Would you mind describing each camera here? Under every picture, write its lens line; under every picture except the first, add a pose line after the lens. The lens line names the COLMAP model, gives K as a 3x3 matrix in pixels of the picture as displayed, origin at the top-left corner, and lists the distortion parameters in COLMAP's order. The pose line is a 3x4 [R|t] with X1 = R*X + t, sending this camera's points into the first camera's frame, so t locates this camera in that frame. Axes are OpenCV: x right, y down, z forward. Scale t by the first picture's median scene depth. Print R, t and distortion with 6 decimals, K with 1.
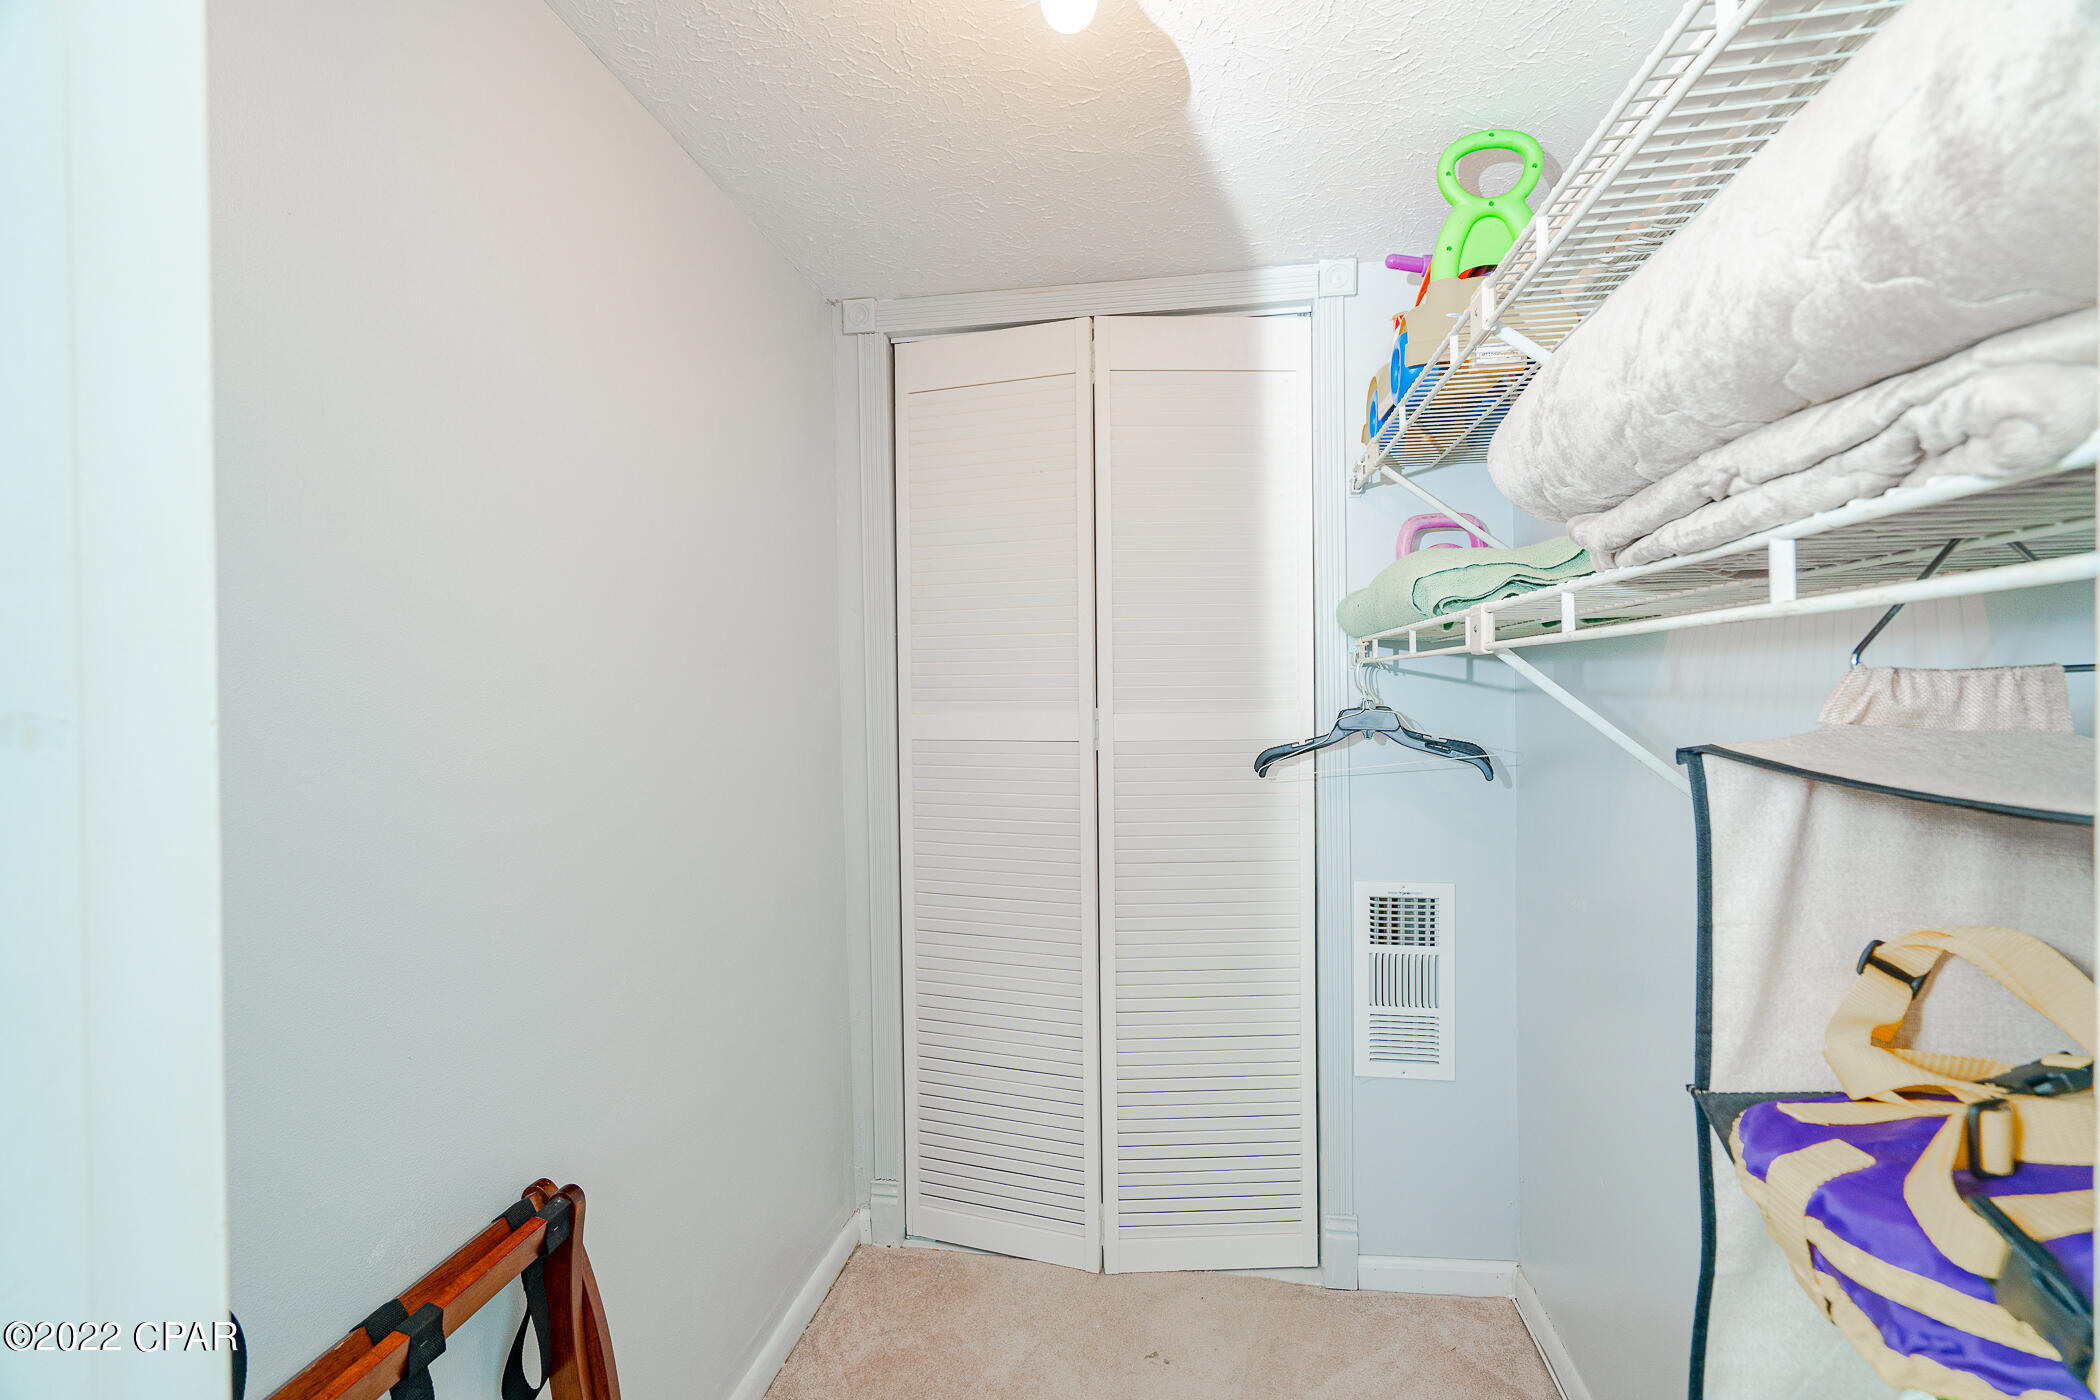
lens RADIAL K [[955.4, 0, 1049.9], [0, 955.4, 694.6], [0, 0, 1]] dist [0.004727, 0.000828]
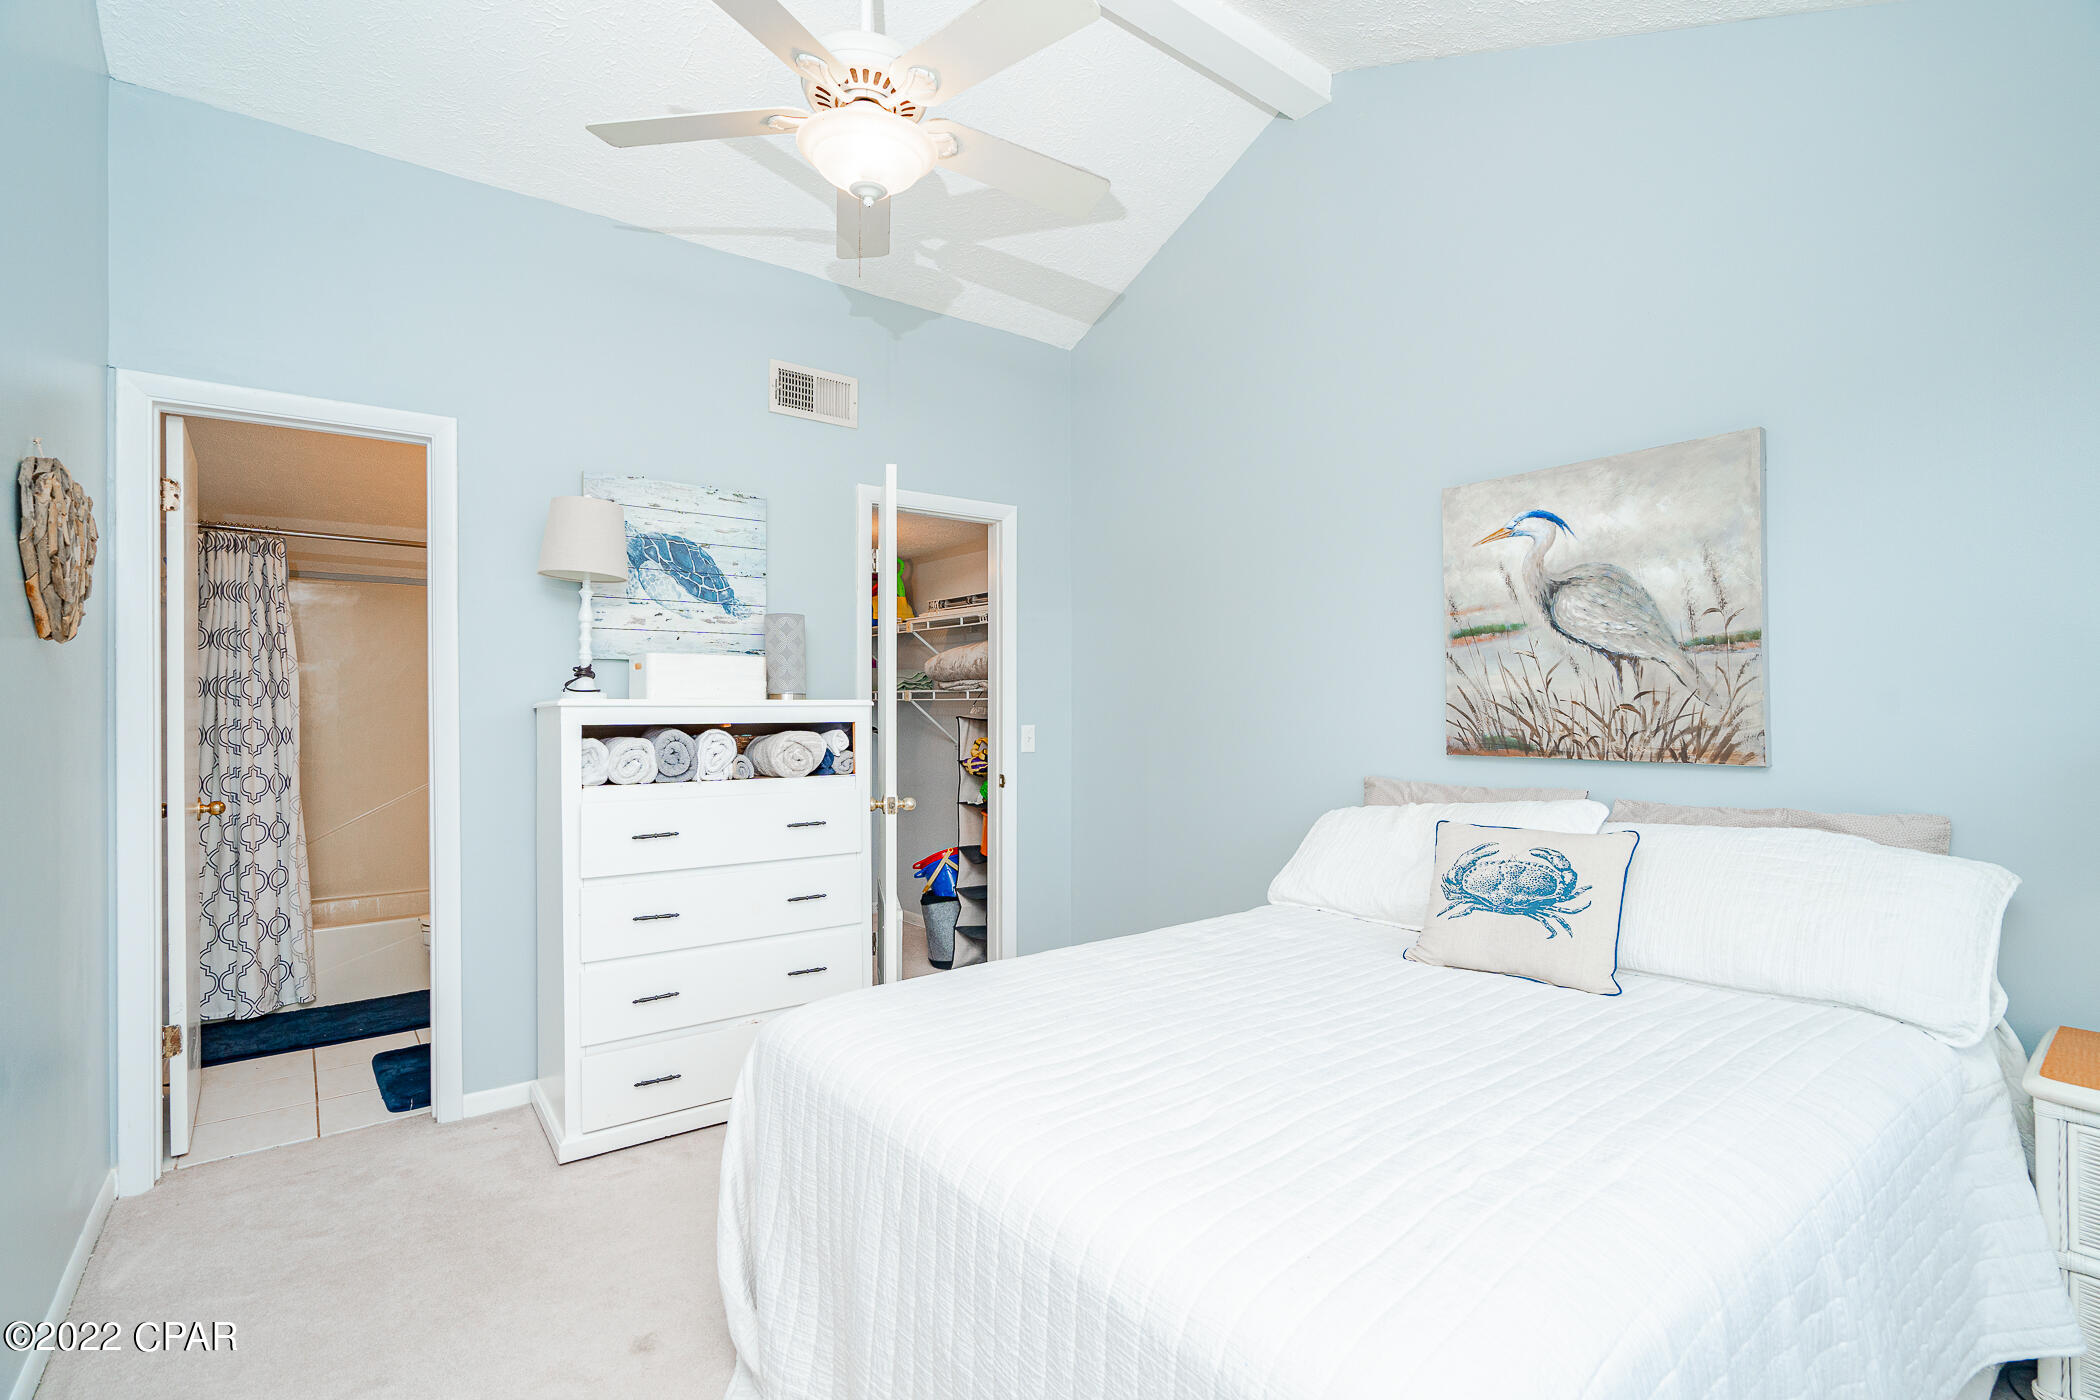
lens RADIAL K [[955.4, 0, 1049.0], [0, 955.4, 702.5], [0, 0, 1]] dist [0.004727, 0.000828]
pose [[0.681908, 0.004635, 0.731423, -4.756675], [0.005923, 0.999912, -0.011859, 0.043372], [-0.731414, 0.012419, 0.681821, -5.108548]]
